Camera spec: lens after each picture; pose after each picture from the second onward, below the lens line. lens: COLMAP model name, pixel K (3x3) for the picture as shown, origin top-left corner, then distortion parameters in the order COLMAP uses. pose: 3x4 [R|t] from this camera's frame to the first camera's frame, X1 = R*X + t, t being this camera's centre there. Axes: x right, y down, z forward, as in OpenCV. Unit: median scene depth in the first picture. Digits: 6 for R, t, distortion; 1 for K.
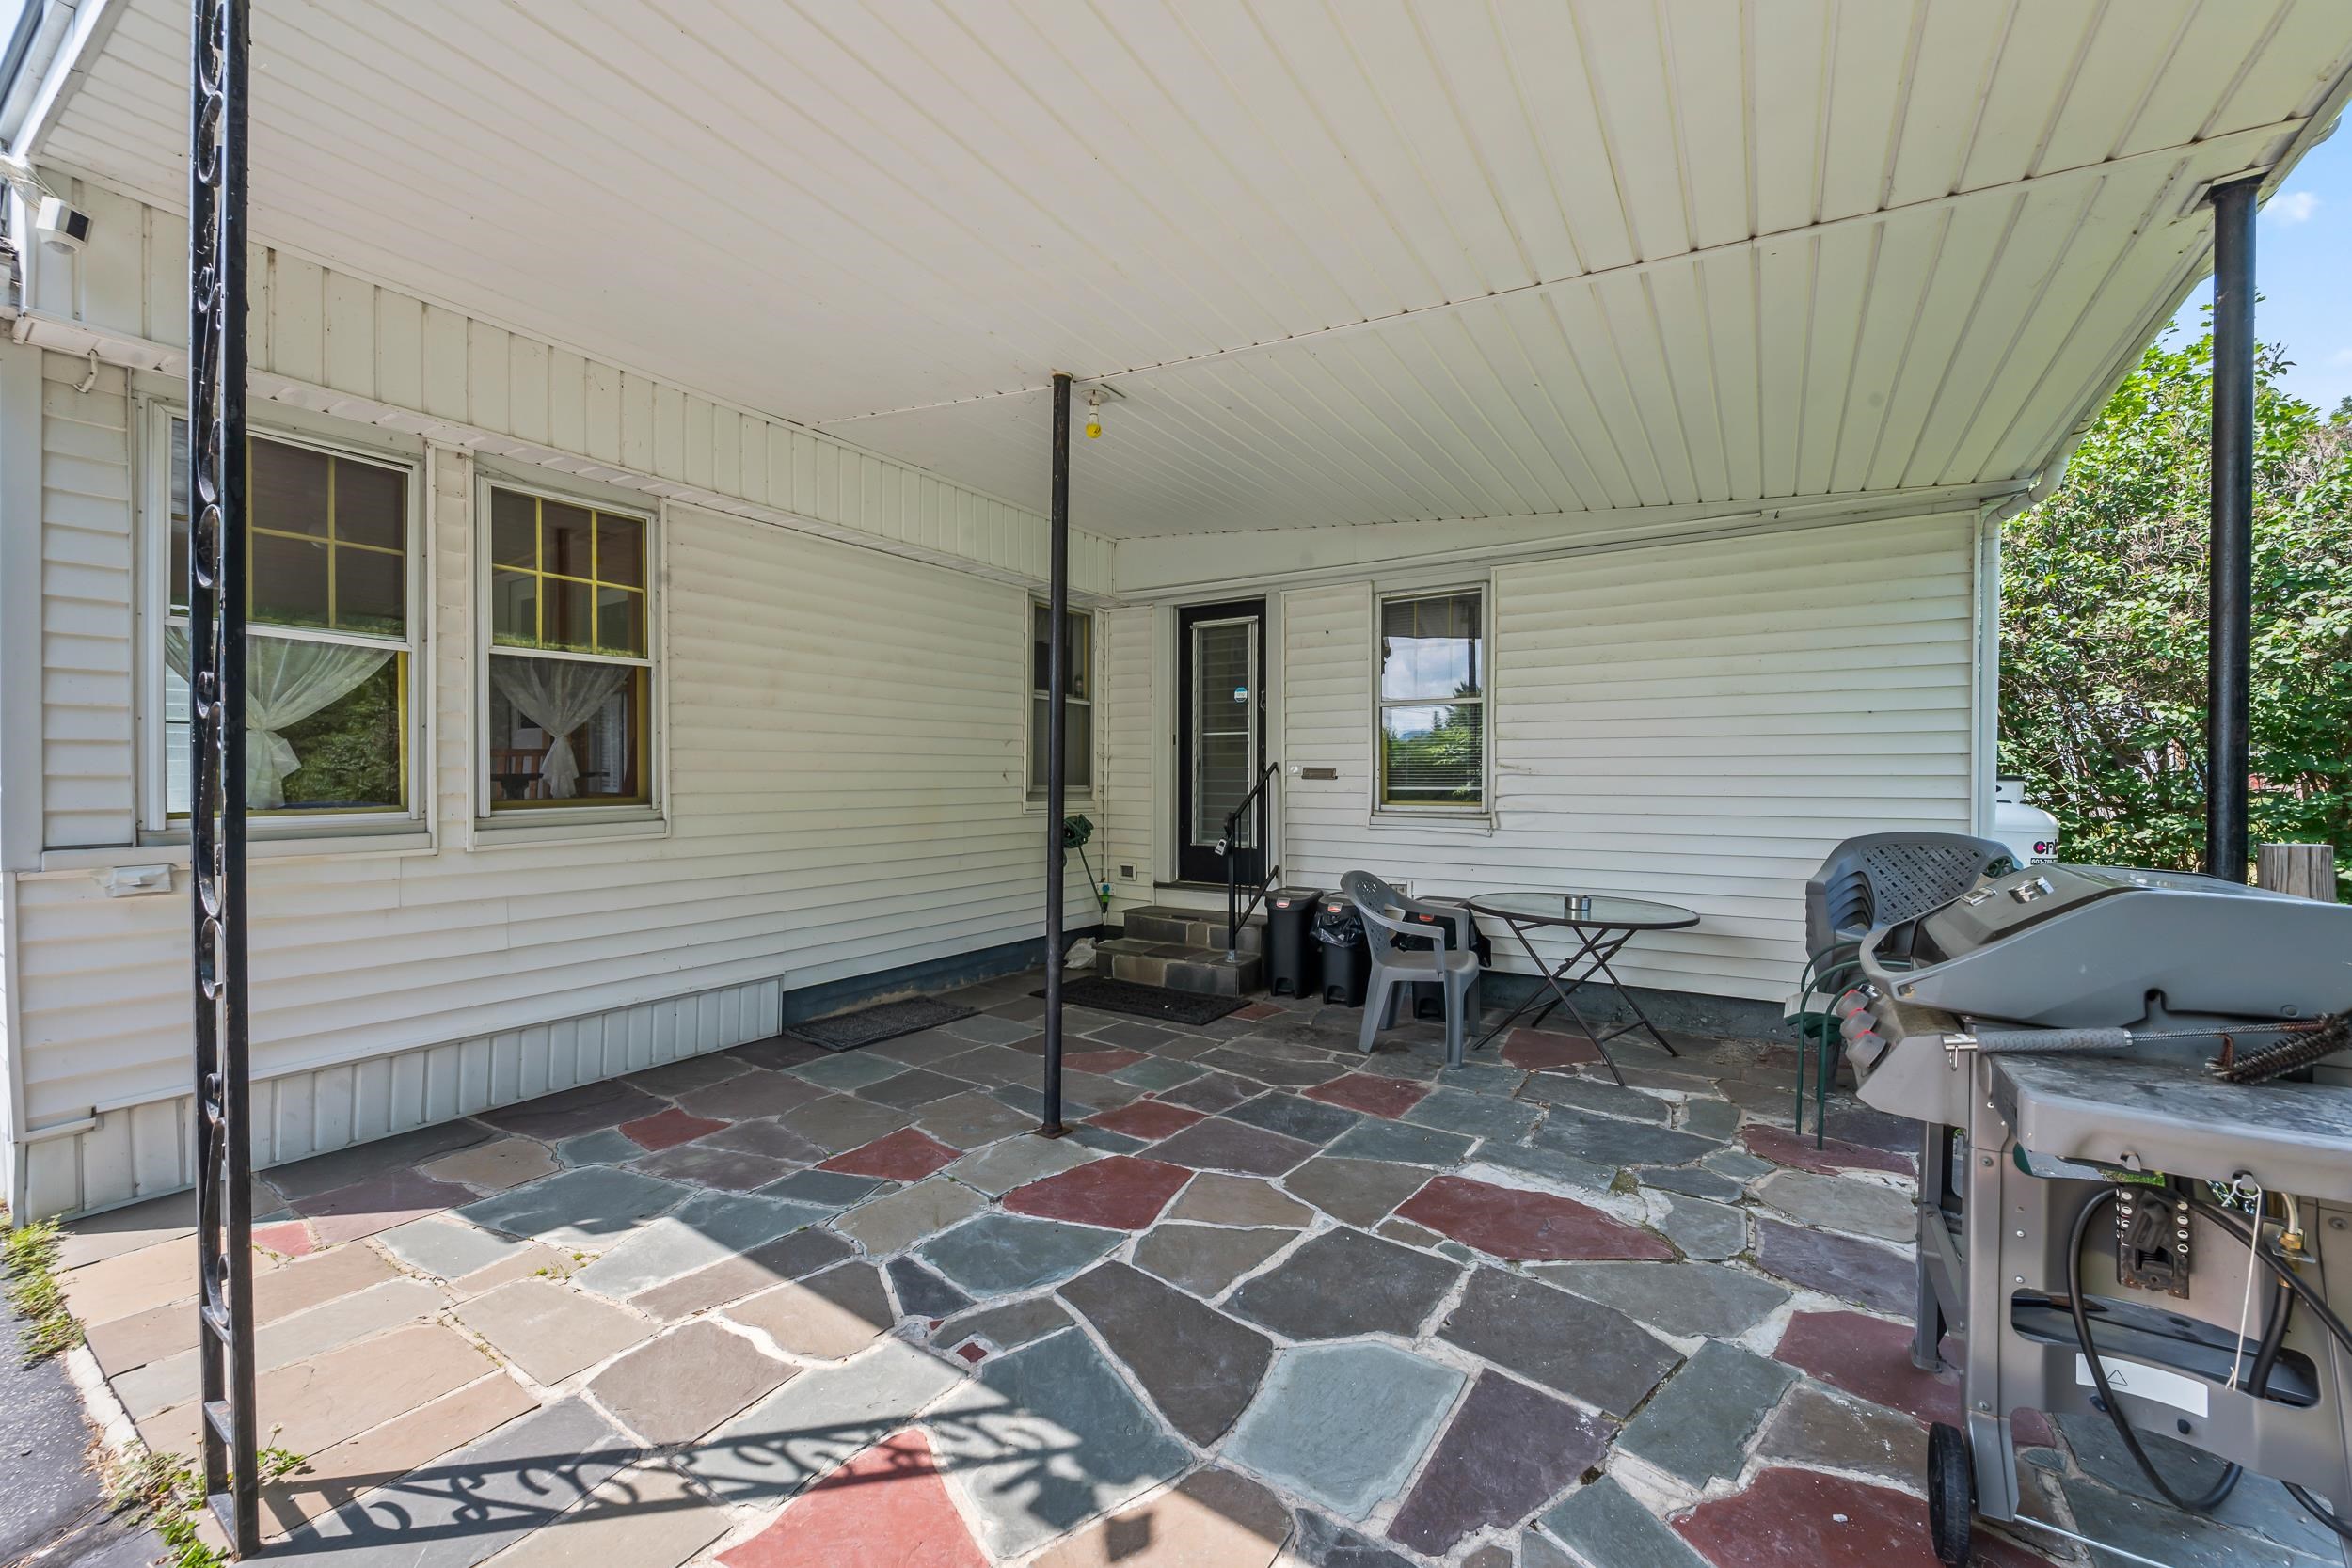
lens RADIAL K [[926.0, 0, 1182.5], [0, 926.0, 781.6], [0, 0, 1]] dist [-0.008498, 0.000277]
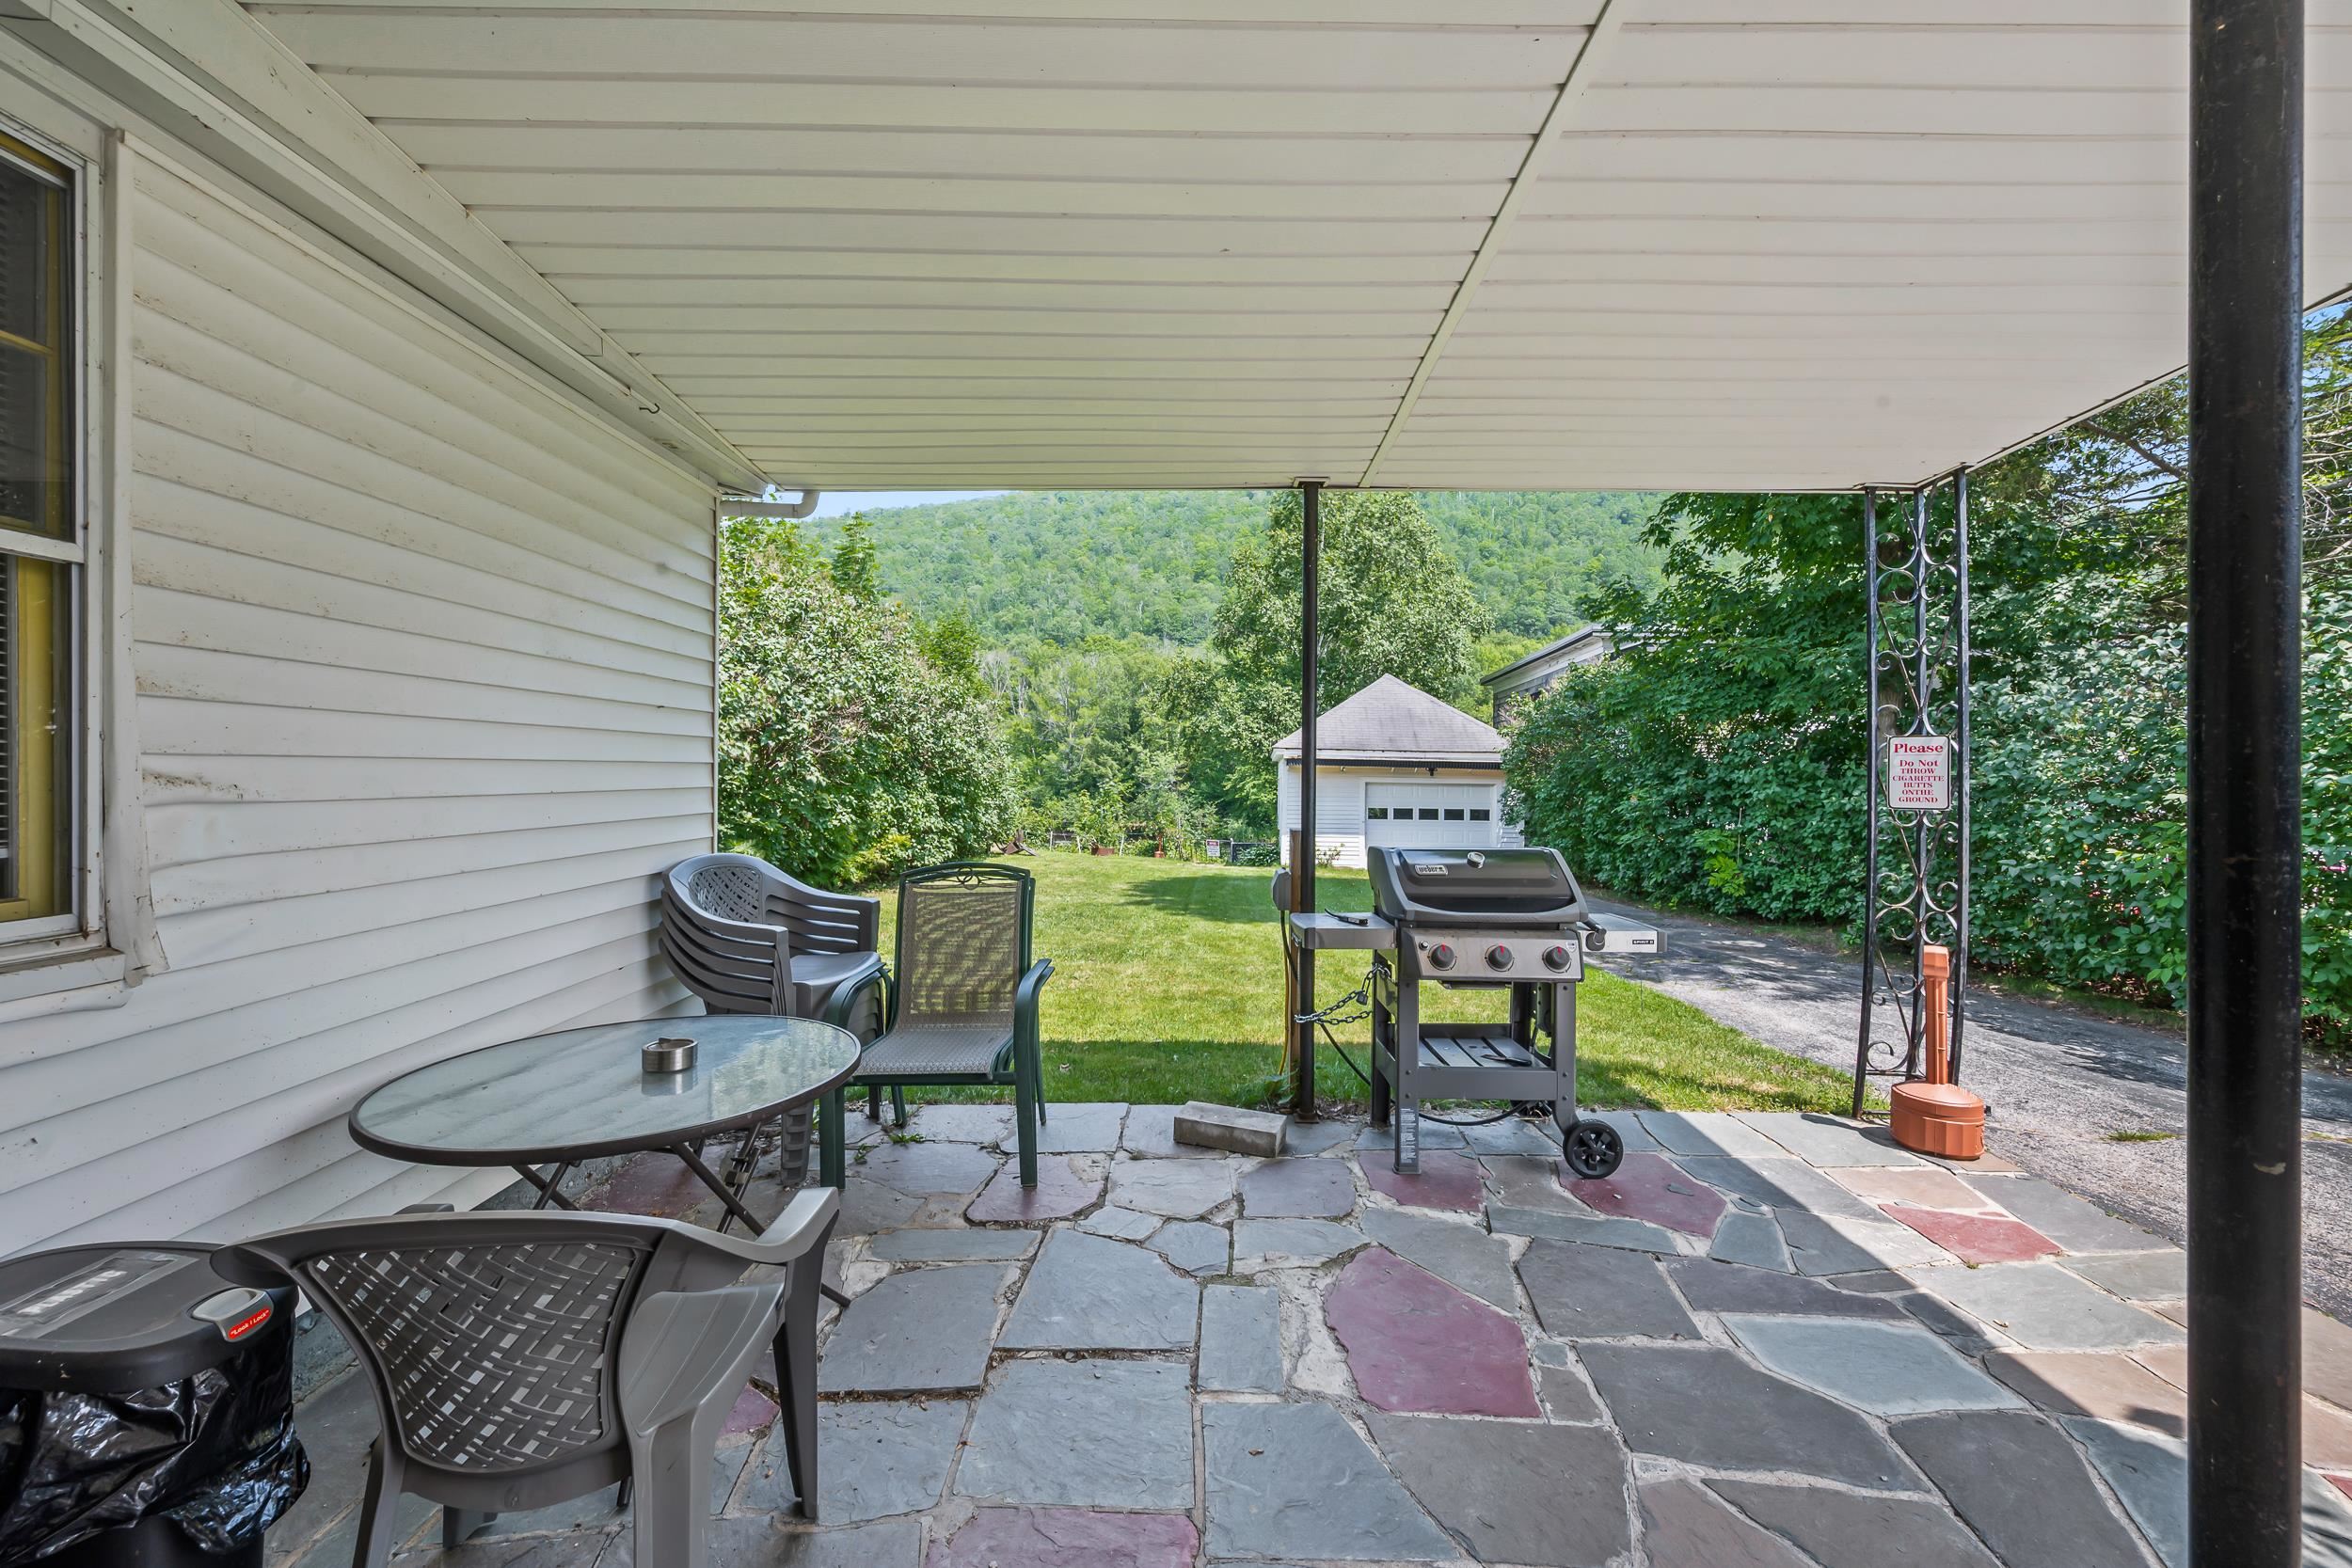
lens RADIAL K [[926.0, 0, 1184.7], [0, 926.0, 777.3], [0, 0, 1]] dist [-0.008498, 0.000277]
pose [[-0.538960, -0.009869, 0.842273, -0.270085], [-0.003951, 0.999950, 0.009188, -0.047425], [-0.842322, 0.001624, -0.538972, 1.932836]]
